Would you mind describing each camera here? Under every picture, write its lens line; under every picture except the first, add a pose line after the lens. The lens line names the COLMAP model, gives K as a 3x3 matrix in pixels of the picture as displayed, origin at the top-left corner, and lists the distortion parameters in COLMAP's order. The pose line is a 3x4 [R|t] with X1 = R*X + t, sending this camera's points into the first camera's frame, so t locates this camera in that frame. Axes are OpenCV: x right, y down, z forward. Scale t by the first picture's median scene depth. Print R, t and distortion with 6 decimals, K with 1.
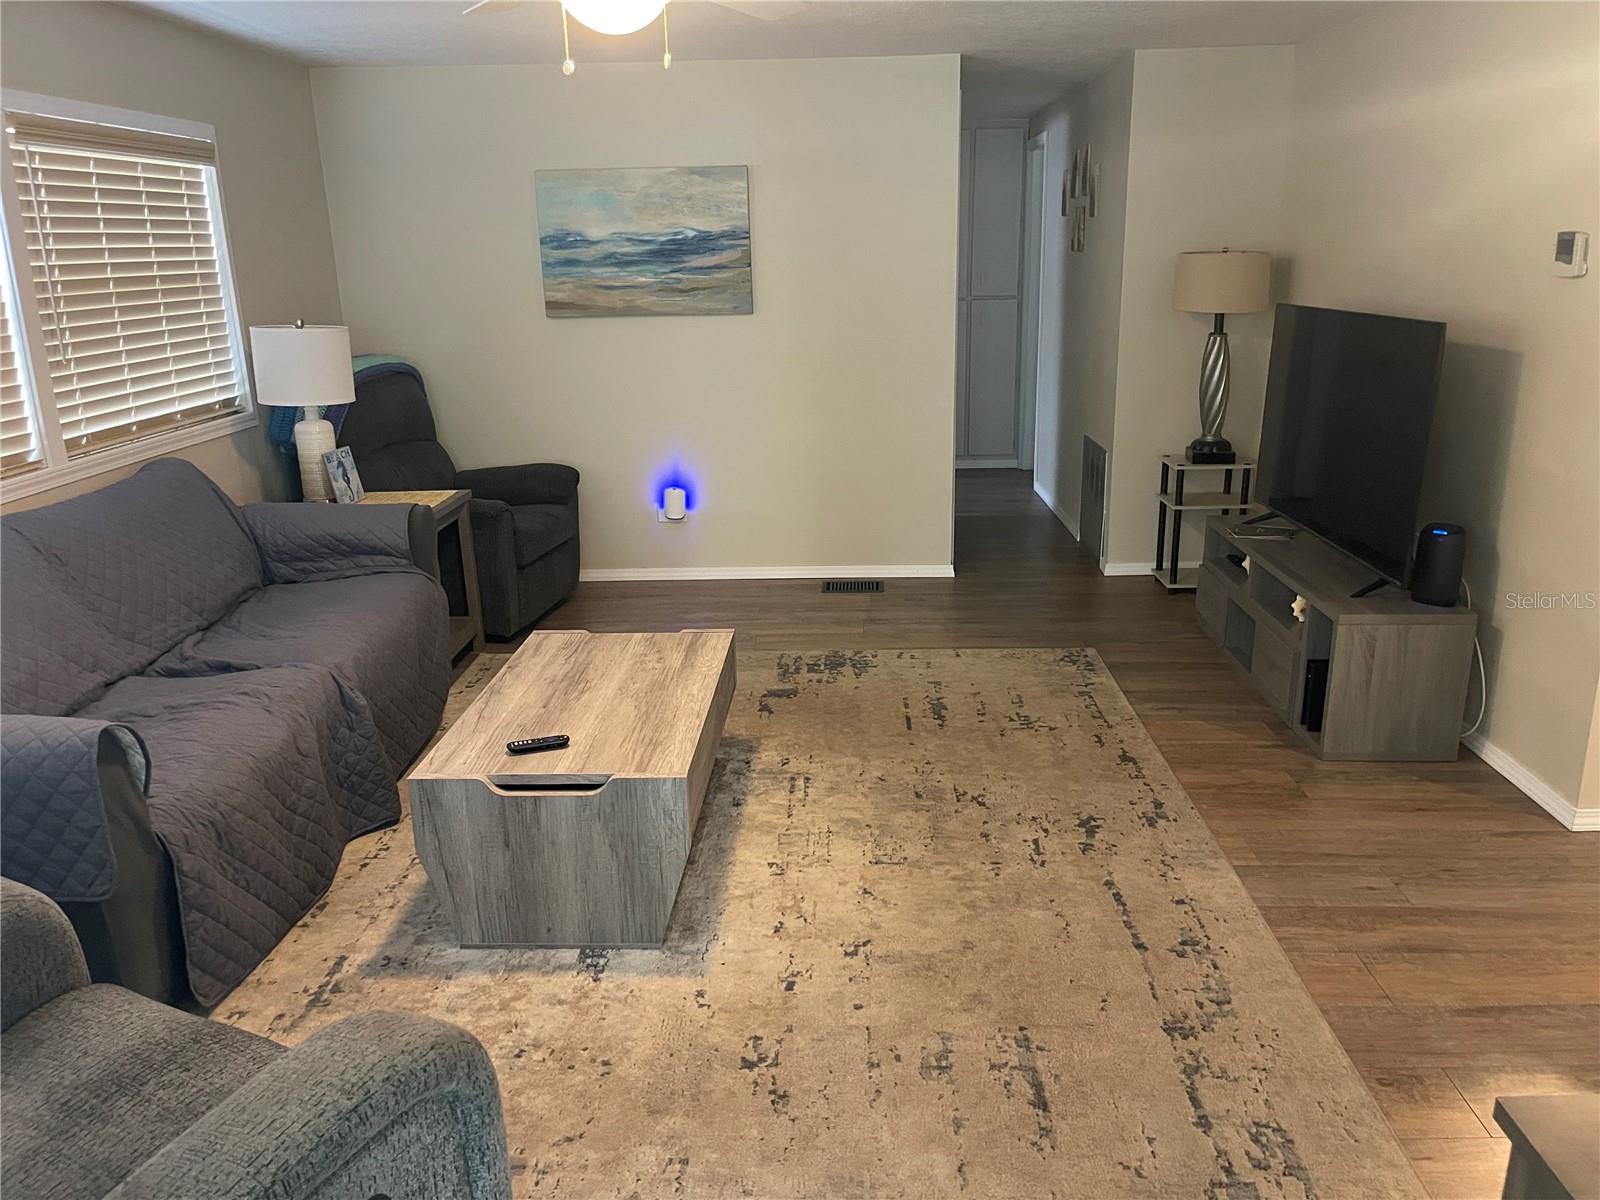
lens RADIAL K [[1211.8, 0, 799.3], [0, 1211.8, 597.4], [0, 0, 1]] dist [0.005201, -0.025697]
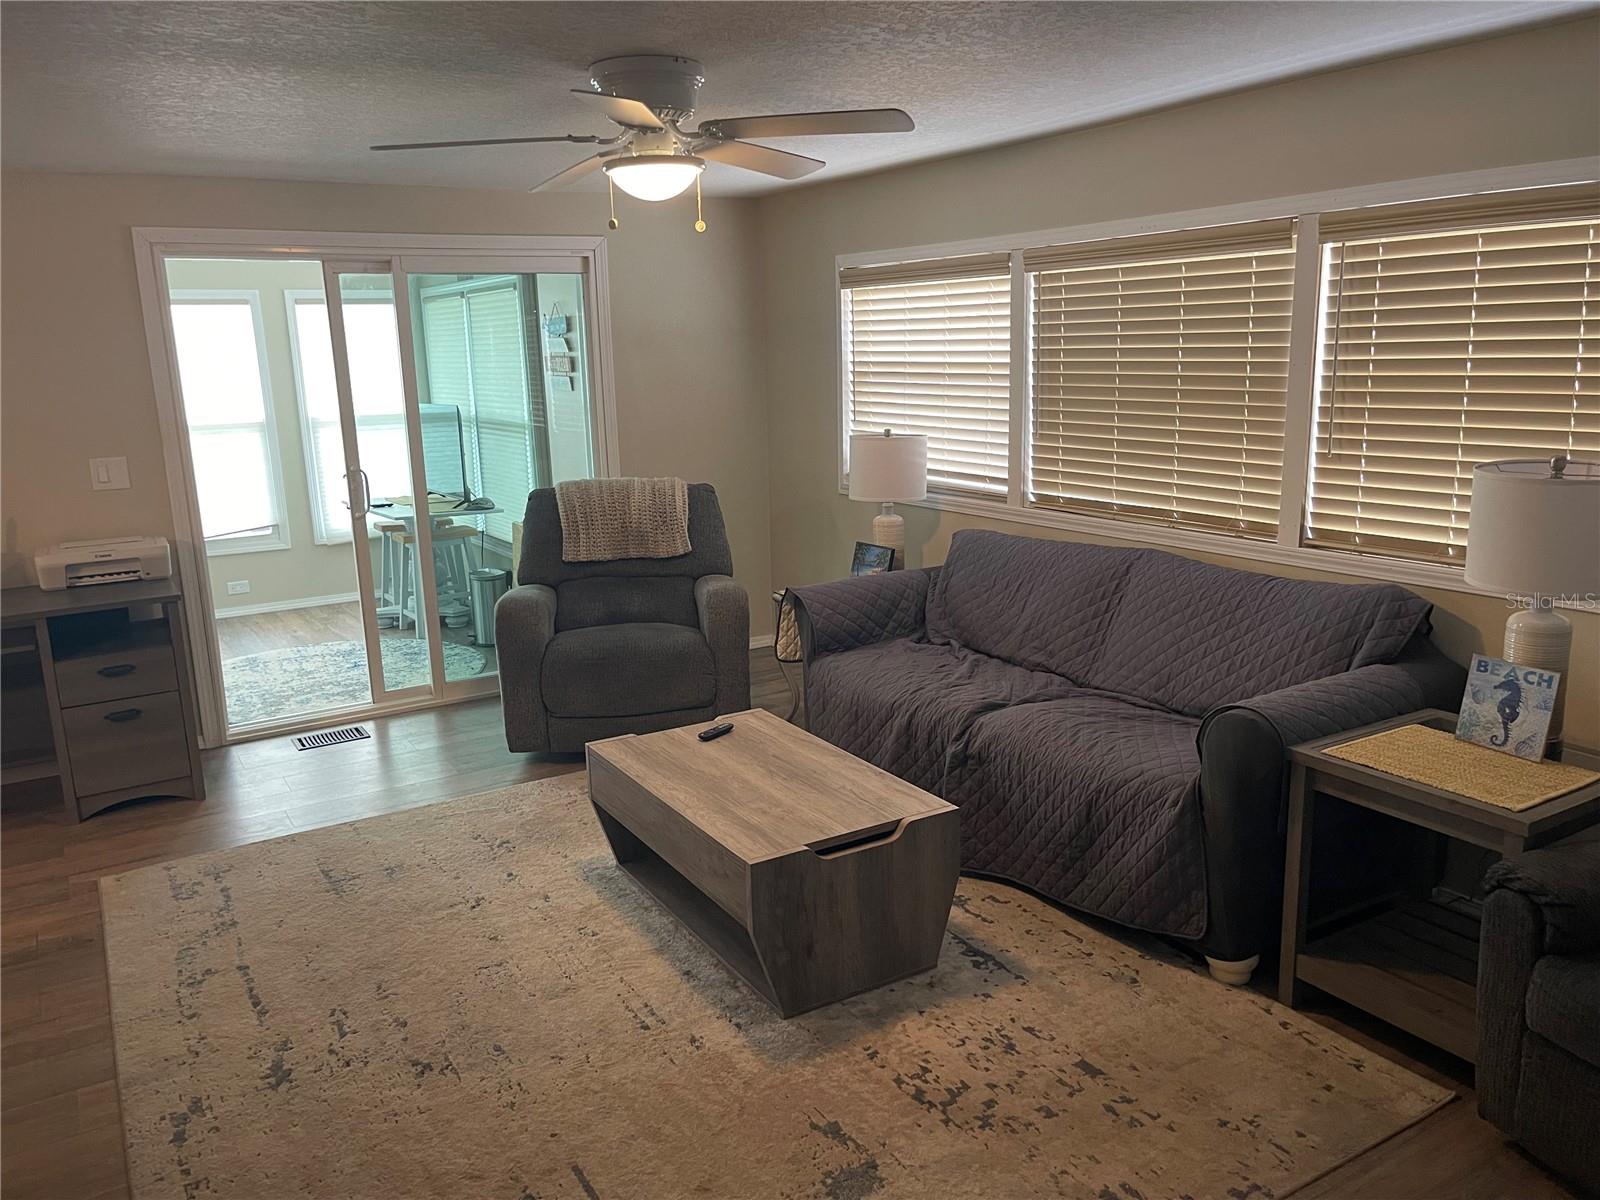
lens RADIAL K [[1211.8, 0, 798.1], [0, 1211.8, 605.0], [0, 0, 1]] dist [0.005201, -0.025697]
pose [[-0.835420, 0.152501, -0.528031, 0.333787], [-0.115293, 0.890733, 0.439662, -0.510501], [0.537384, 0.428180, -0.726554, 1.672940]]
